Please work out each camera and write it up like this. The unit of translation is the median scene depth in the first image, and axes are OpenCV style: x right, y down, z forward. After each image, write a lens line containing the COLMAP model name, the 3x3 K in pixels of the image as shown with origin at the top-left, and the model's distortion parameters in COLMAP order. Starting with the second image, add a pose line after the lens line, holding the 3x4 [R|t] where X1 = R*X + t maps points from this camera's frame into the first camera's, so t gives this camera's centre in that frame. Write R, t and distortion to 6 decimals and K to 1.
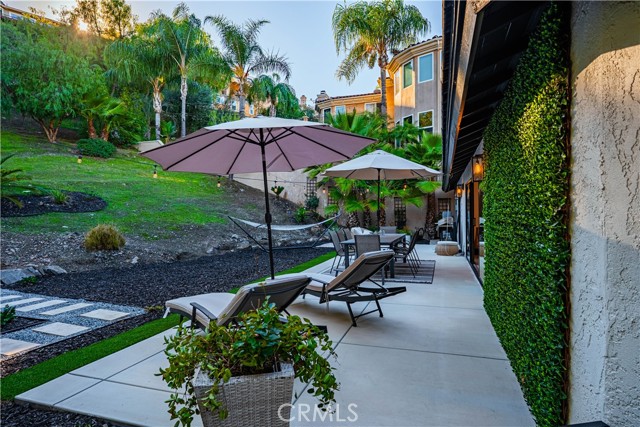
lens RADIAL K [[359.3, 0, 320.0], [0, 359.3, 213.5], [0, 0, 1]] dist [0.001737, 0.001088]
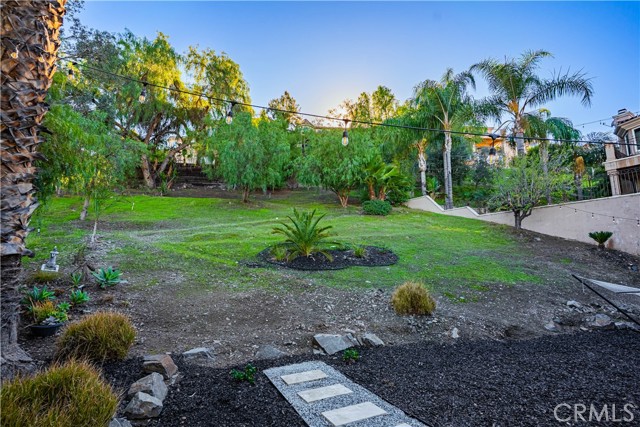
lens RADIAL K [[293.7, 0, 320.0], [0, 293.7, 213.5], [0, 0, 1]] dist [0.002335, 0.000446]
pose [[0.776865, -0.097951, -0.622002, -0.188370], [-0.010633, 0.985645, -0.168496, -0.005637], [0.629577, 0.137512, 0.764672, 0.183717]]
